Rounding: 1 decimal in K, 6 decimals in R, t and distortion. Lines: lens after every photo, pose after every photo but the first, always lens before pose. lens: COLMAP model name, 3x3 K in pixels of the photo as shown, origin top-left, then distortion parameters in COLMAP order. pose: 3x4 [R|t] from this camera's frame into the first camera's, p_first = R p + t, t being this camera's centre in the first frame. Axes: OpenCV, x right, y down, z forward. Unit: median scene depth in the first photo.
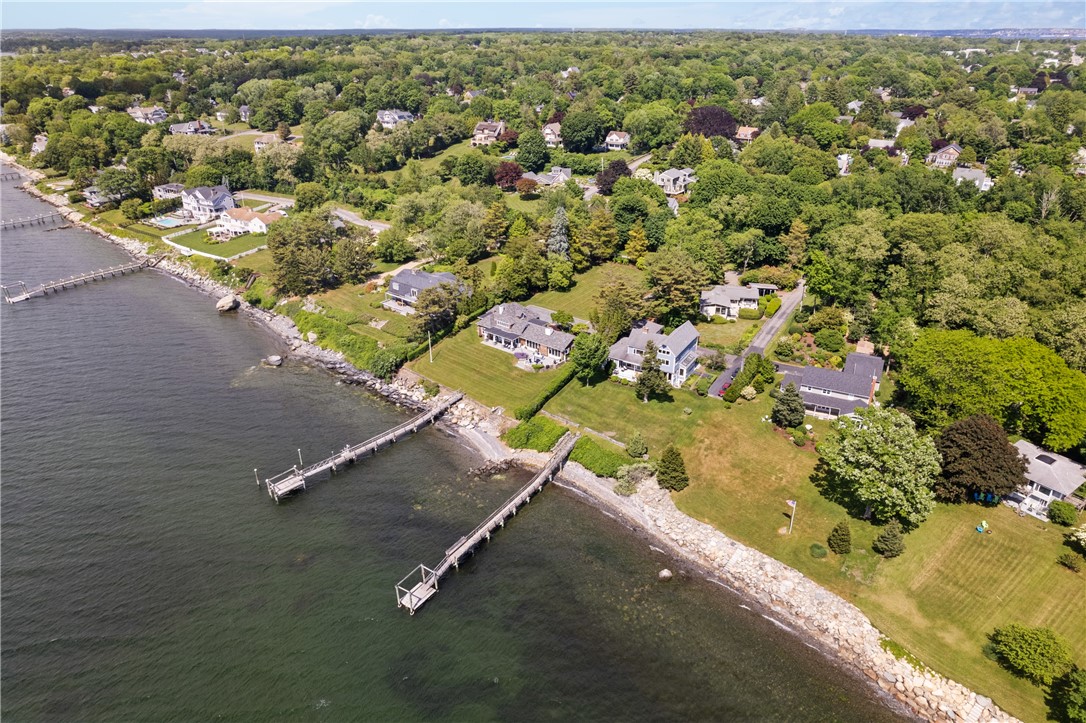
lens RADIAL K [[703.2, 0, 540.5], [0, 703.2, 363.6], [0, 0, 1]] dist [-0.058512, 0.037006]
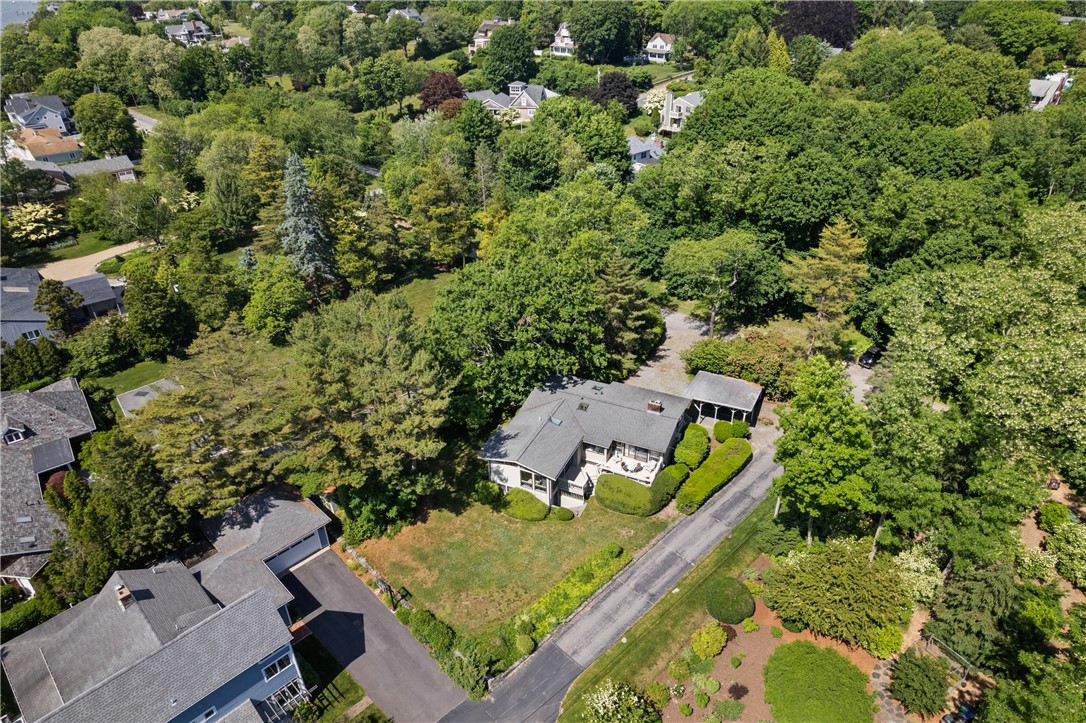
lens RADIAL K [[703.2, 0, 544.4], [0, 703.2, 363.0], [0, 0, 1]] dist [-0.058512, 0.037006]
pose [[0.971088, 0.112563, -0.210519, 0.262026], [-0.094568, 0.991099, 0.093705, -0.131881], [0.219192, -0.071087, 0.973089, 0.533383]]
